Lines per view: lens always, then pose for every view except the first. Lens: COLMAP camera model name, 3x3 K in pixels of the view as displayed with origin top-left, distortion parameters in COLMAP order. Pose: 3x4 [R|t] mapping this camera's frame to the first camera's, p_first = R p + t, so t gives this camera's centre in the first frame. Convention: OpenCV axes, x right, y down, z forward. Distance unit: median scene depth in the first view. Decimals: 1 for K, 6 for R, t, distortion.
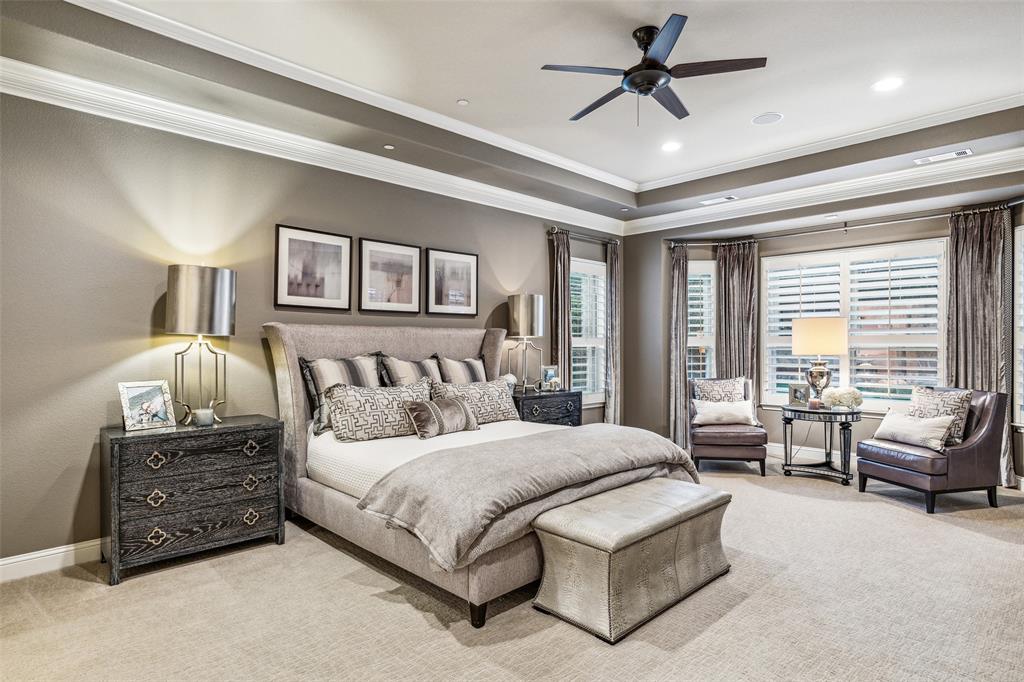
lens RADIAL K [[562.9, 0, 512.1], [0, 562.9, 344.4], [0, 0, 1]] dist [0.002854, 0.000386]
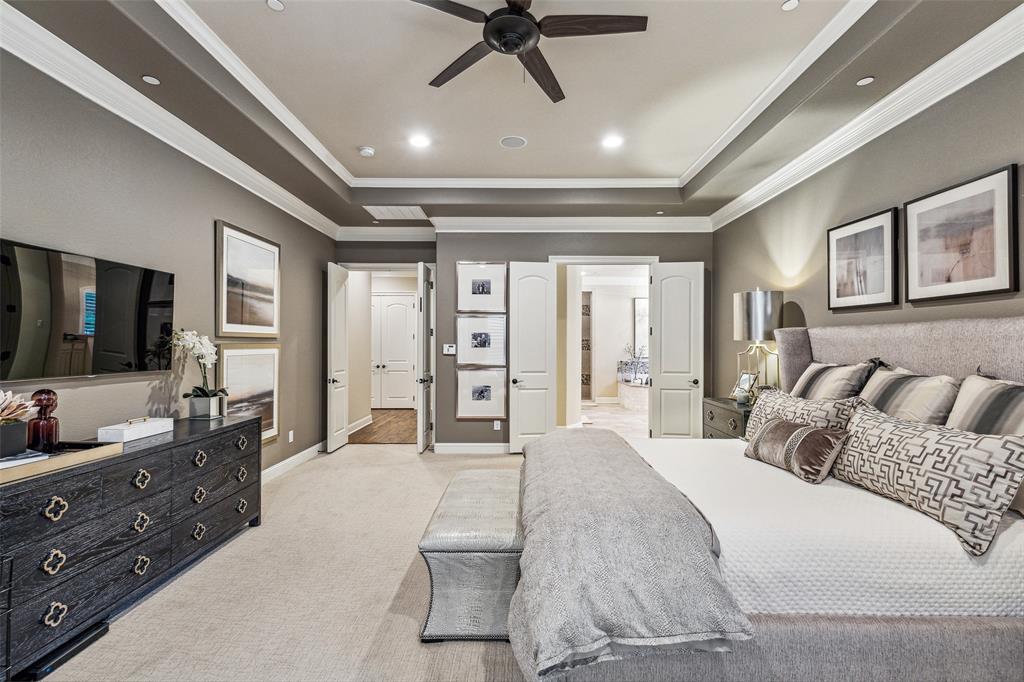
lens RADIAL K [[465.4, 0, 514.6], [0, 465.4, 338.1], [0, 0, 1]] dist [-0.000355, -0.000027]
pose [[-0.706842, -0.007358, -0.707333, 0.523163], [0.004620, 0.999877, -0.015019, -0.007257], [0.707356, -0.013884, -0.706721, 1.080178]]
